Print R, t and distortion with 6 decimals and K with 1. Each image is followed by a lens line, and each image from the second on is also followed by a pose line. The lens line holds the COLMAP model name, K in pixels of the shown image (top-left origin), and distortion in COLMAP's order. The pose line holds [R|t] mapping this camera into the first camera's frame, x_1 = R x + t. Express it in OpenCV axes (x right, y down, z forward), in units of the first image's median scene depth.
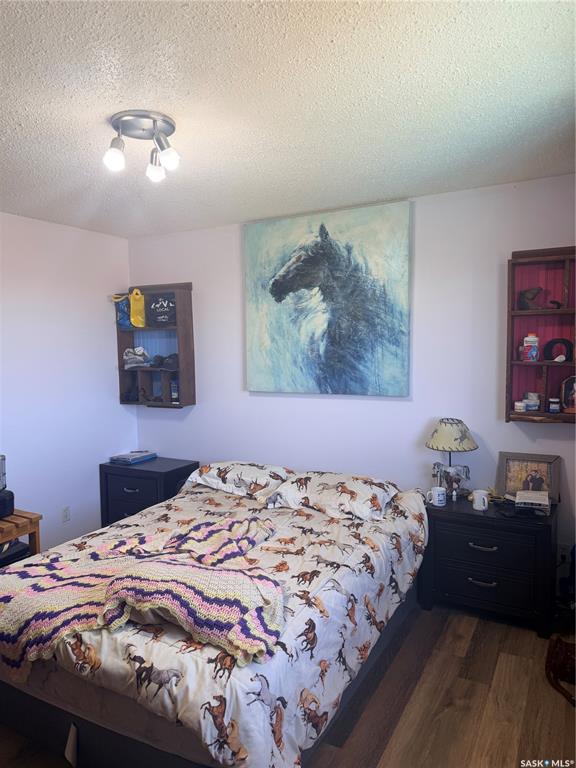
lens RADIAL K [[543.1, 0, 288.3], [0, 543.1, 385.9], [0, 0, 1]] dist [0.019068, -0.052675]
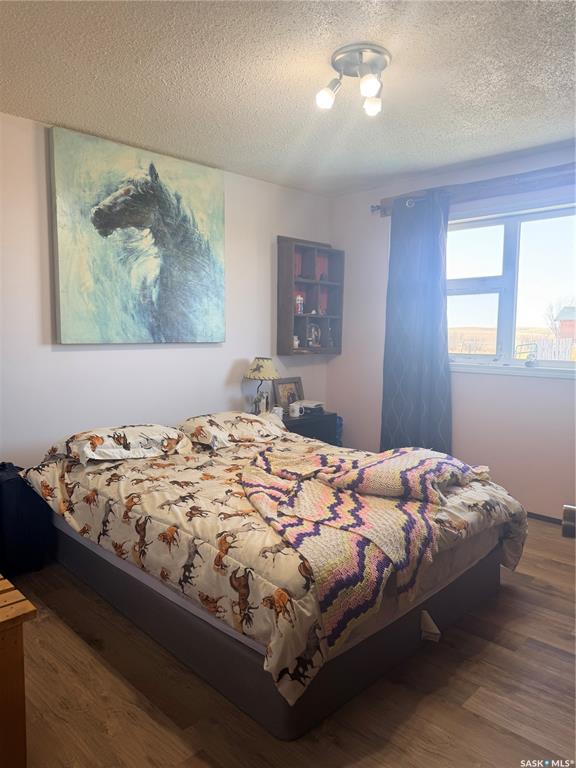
lens RADIAL K [[543.1, 0, 316.1], [0, 543.1, 379.9], [0, 0, 1]] dist [0.019068, -0.052675]
pose [[0.255013, -0.061334, 0.964990, -0.790862], [0.072537, 0.996388, 0.044161, 0.057019], [-0.964213, 0.058736, 0.258541, 0.492635]]
